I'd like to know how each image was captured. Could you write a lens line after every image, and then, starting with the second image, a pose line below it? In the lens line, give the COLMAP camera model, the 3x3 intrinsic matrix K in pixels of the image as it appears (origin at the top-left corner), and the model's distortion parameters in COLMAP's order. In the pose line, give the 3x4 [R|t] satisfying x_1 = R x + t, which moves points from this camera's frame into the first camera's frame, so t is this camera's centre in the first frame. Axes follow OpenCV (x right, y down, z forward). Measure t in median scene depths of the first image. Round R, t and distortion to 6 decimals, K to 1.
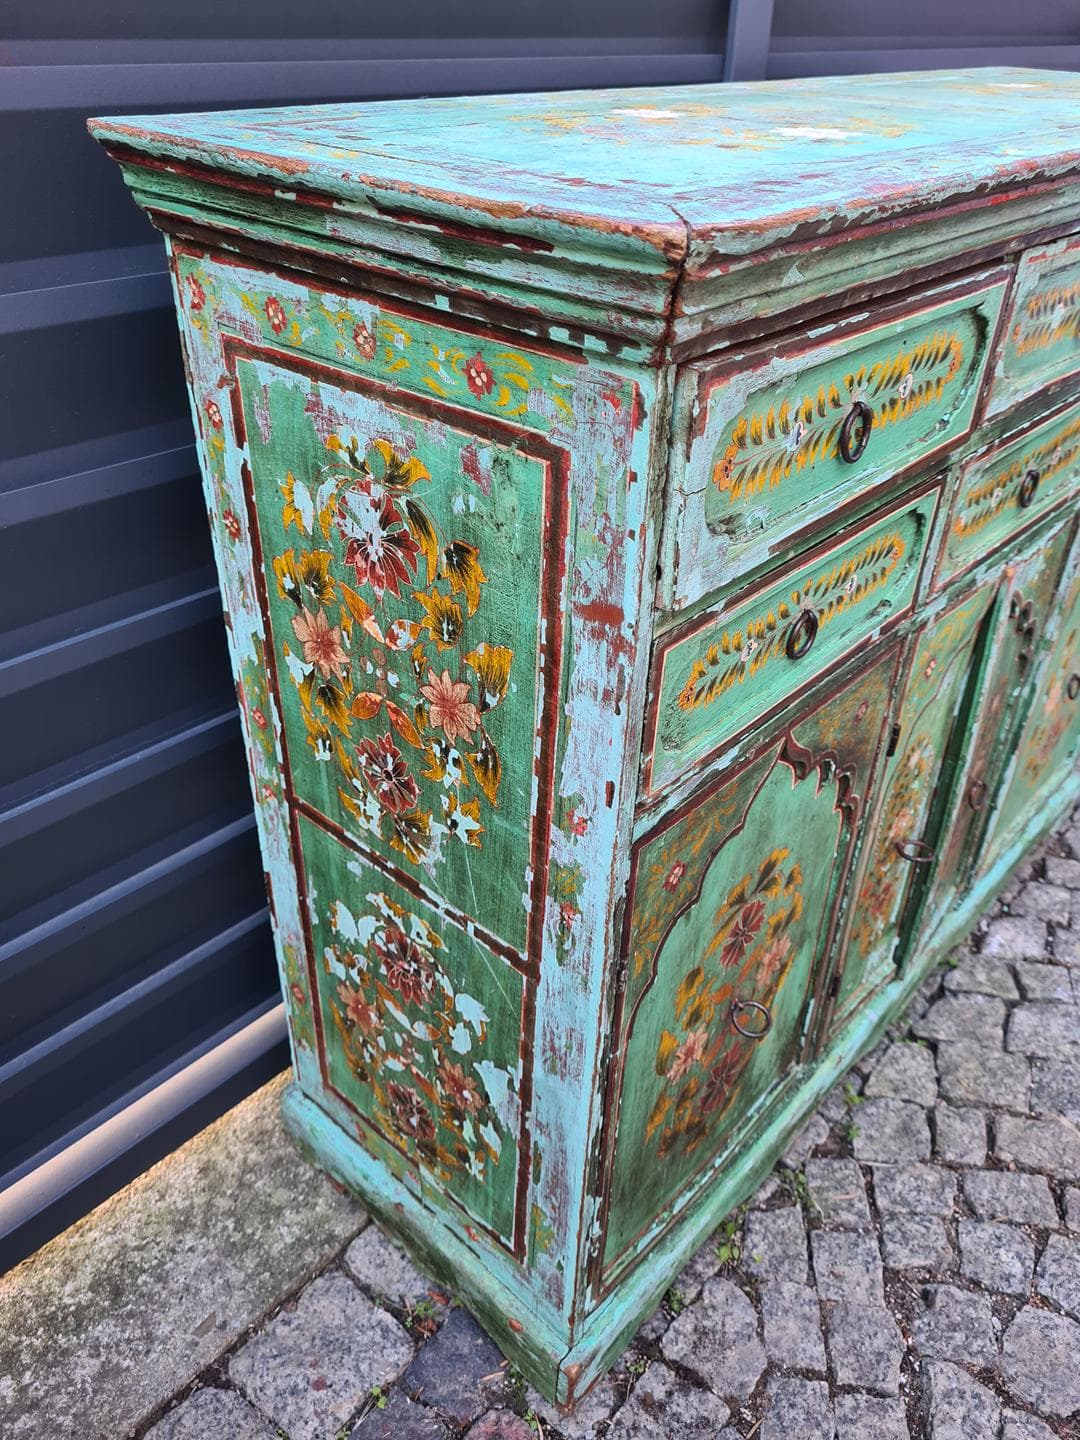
lens RADIAL K [[1091.5, 0, 545.4], [0, 1091.5, 726.8], [0, 0, 1]] dist [0.055322, -0.054816]
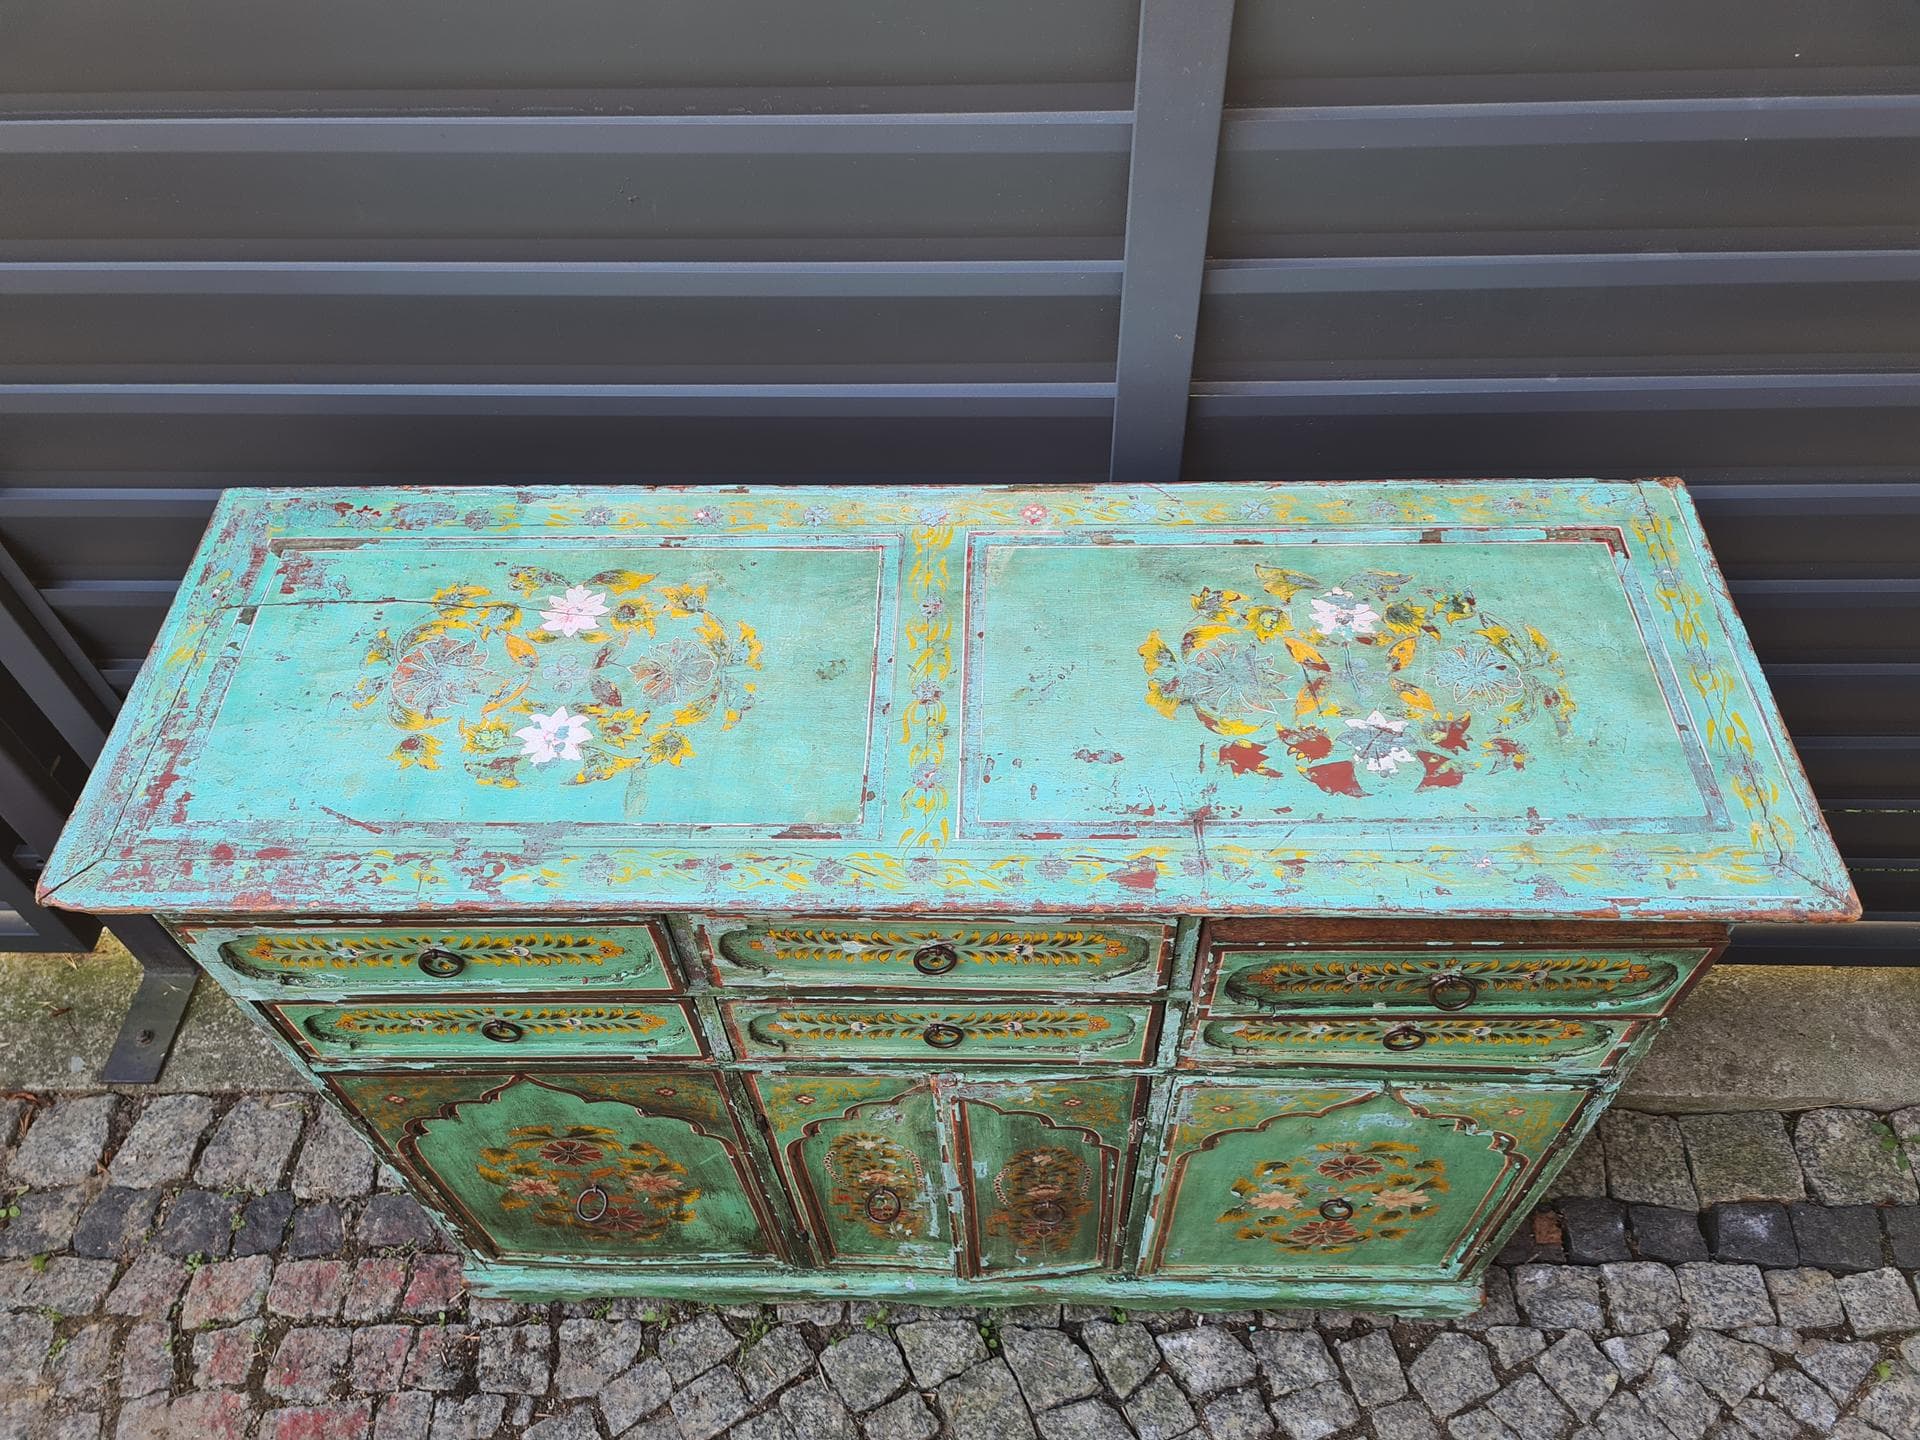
lens RADIAL K [[1442.1, 0, 960.5], [0, 1442.1, 716.9], [0, 0, 1]] dist [0.057100, -0.045589]
pose [[0.650248, 0.563489, -0.509566, 0.857314], [-0.380615, 0.822106, 0.423407, -0.903825], [0.657503, -0.081371, 0.749045, 0.078263]]
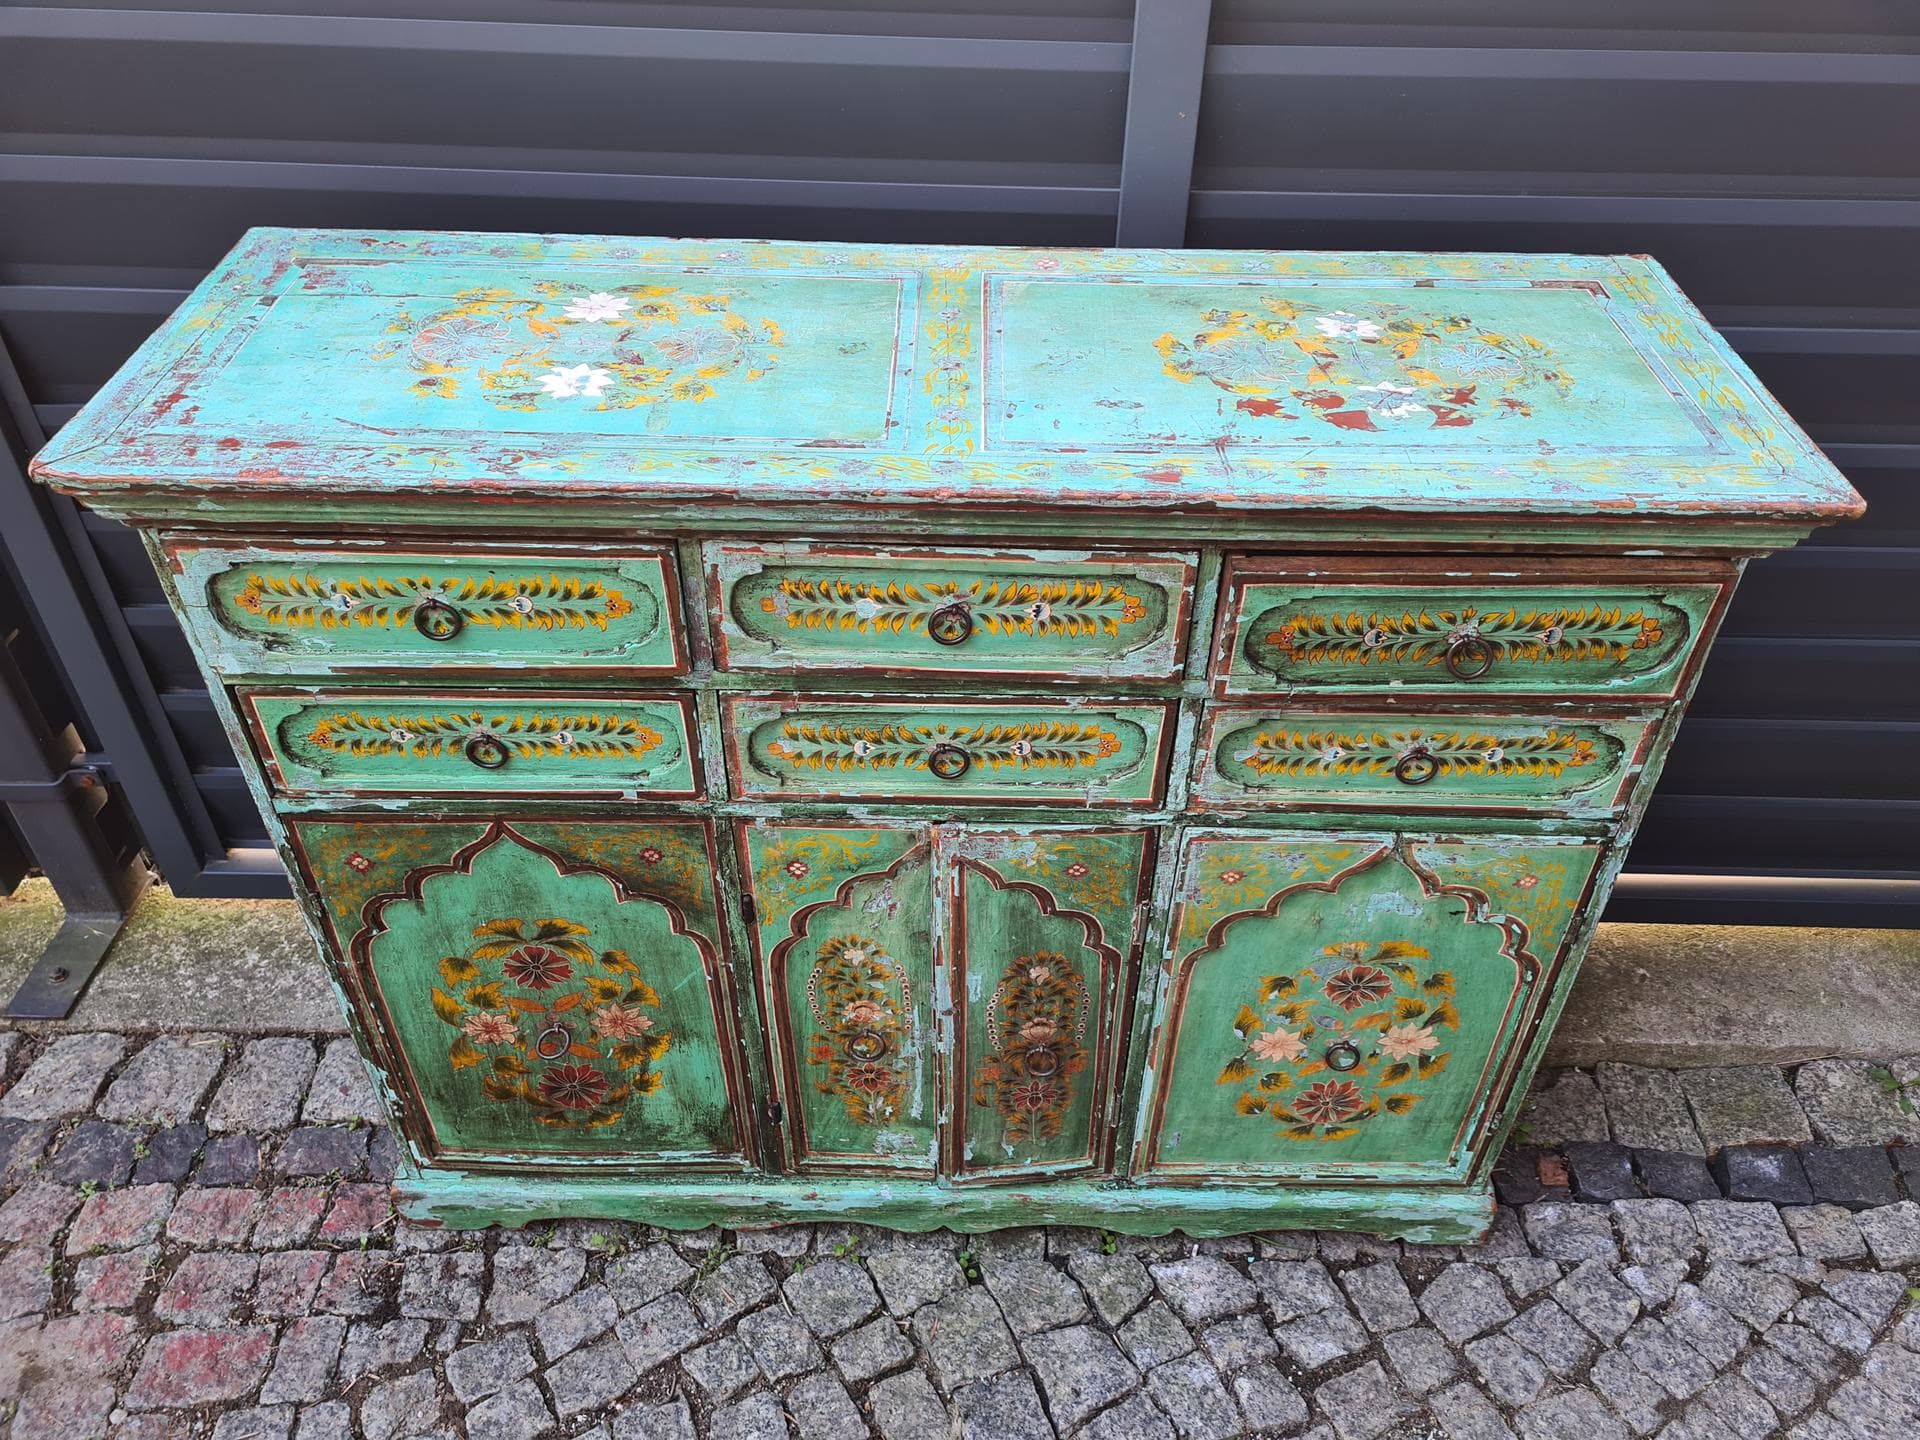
lens RADIAL K [[1440.6, 0, 974.8], [0, 1440.6, 717.9], [0, 0, 1]] dist [0.057954, -0.046763]
pose [[0.666905, 0.468102, -0.579757, 1.049522], [-0.415023, 0.879538, 0.232740, -0.497460], [0.618865, 0.085398, 0.780842, 0.049946]]
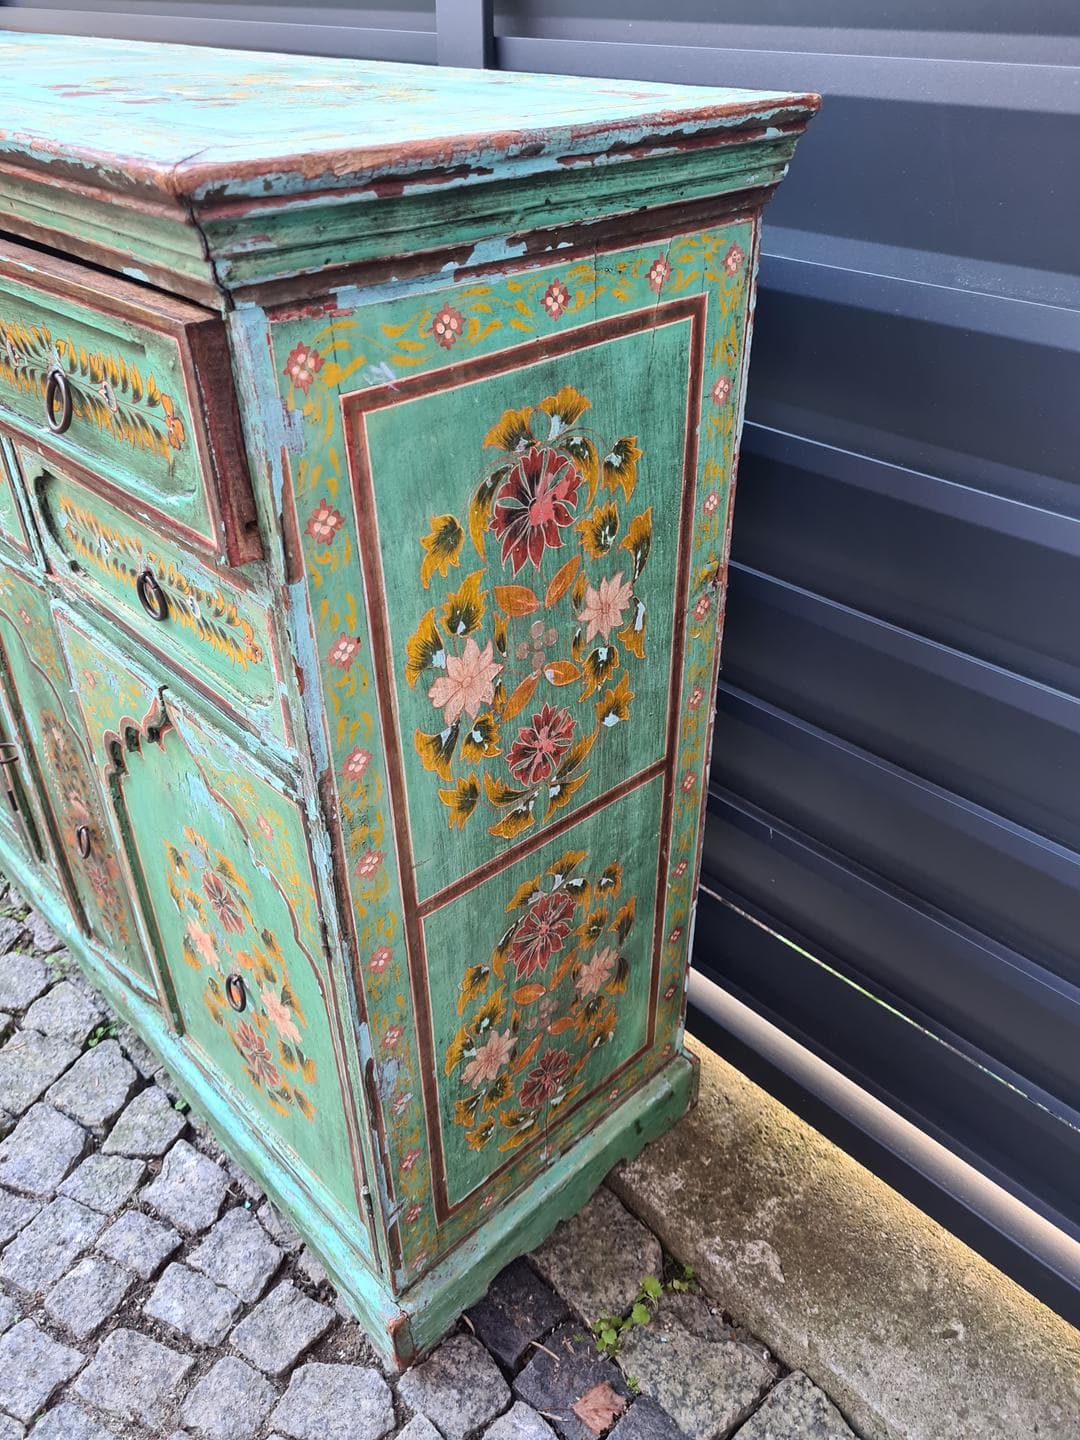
lens RADIAL K [[1081.6, 0, 540.0], [0, 1081.6, 720.0], [0, 0, 1]] dist [0.057100, -0.045589]
pose [[-0.075946, 0.538164, -0.839411, 1.252489], [-0.553782, 0.677305, 0.484338, -0.769899], [0.829191, 0.501634, 0.246587, 1.213955]]
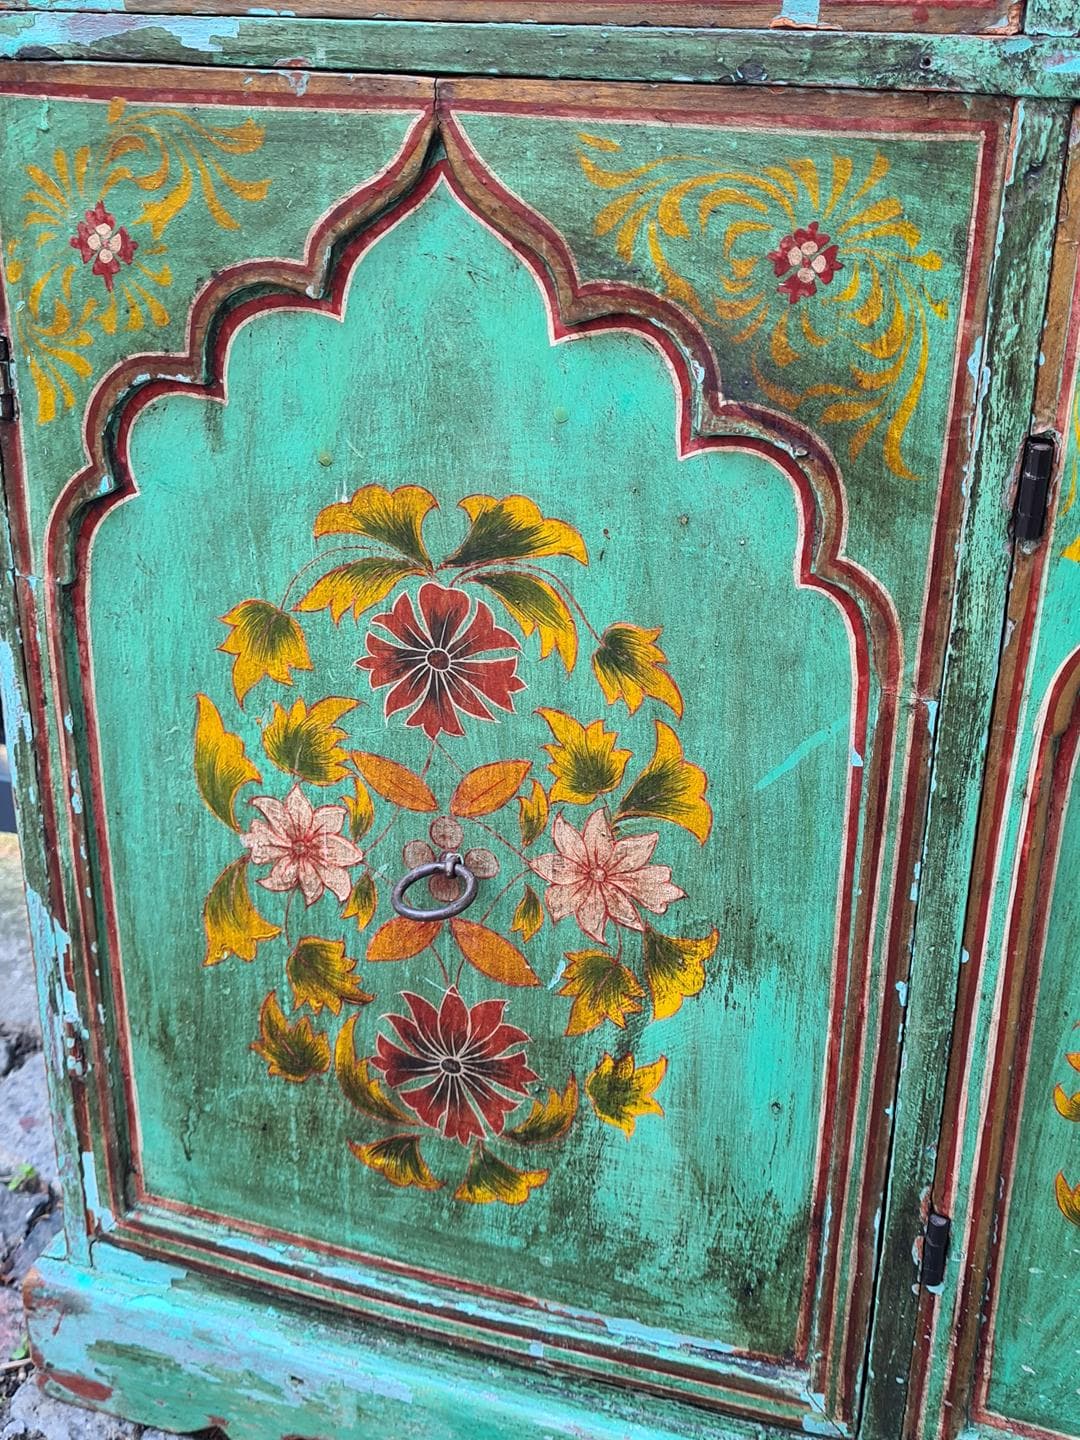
lens RADIAL K [[1656.5, 0, 543.6], [0, 1656.5, 720.0], [0, 0, 1]] dist [0.037707, -0.012358]
pose [[0.406151, 0.359034, -0.840319, 0.670294], [-0.516828, 0.848627, 0.112785, 0.089020], [0.753611, 0.388492, 0.530230, 0.553656]]
